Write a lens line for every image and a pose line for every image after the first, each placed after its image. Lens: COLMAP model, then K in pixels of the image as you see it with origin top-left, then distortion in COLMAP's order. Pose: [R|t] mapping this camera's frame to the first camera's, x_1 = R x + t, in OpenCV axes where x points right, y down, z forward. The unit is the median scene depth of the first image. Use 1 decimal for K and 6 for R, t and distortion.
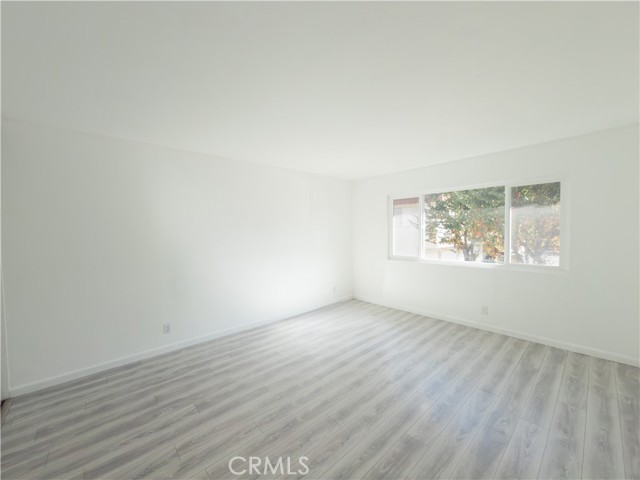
lens RADIAL K [[263.9, 0, 320.8], [0, 263.9, 236.5], [0, 0, 1]] dist [-0.001280, -0.000725]
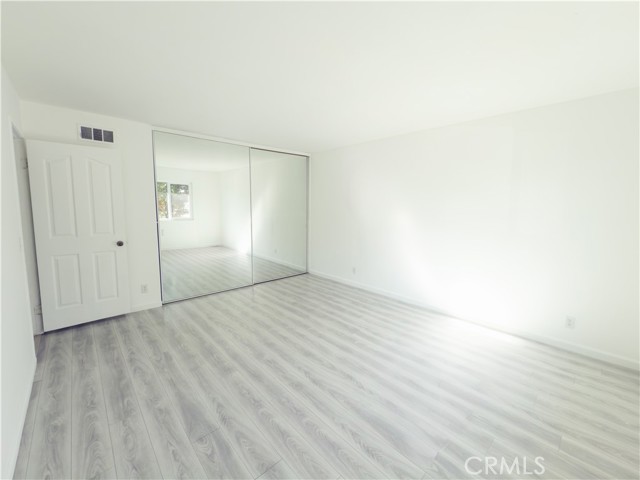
lens RADIAL K [[263.9, 0, 323.2], [0, 263.9, 240.6], [0, 0, 1]] dist [-0.001280, -0.000725]
pose [[0.000591, 0.145772, -0.989318, 1.062810], [-0.038347, 0.988594, 0.145643, -0.033006], [0.999264, 0.037851, 0.006174, 1.003878]]
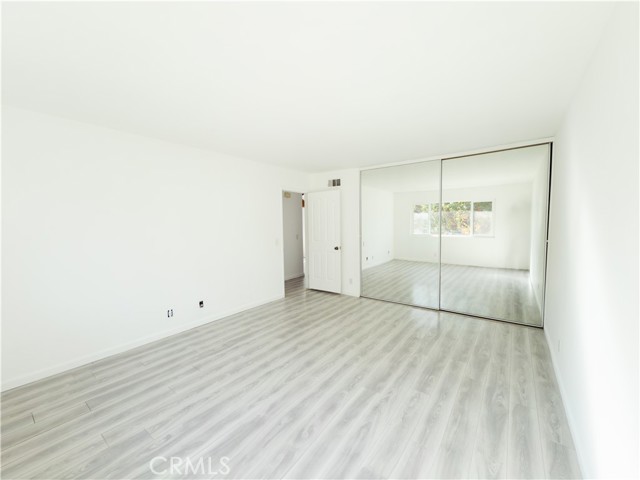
lens RADIAL K [[250.7, 0, 322.9], [0, 250.7, 240.2], [0, 0, 1]] dist [-0.002906, -0.000239]
pose [[-0.981774, 0.039201, -0.185964, 0.251075], [0.021092, 0.994926, 0.098376, -0.046897], [0.188877, 0.092661, -0.977619, 1.914681]]
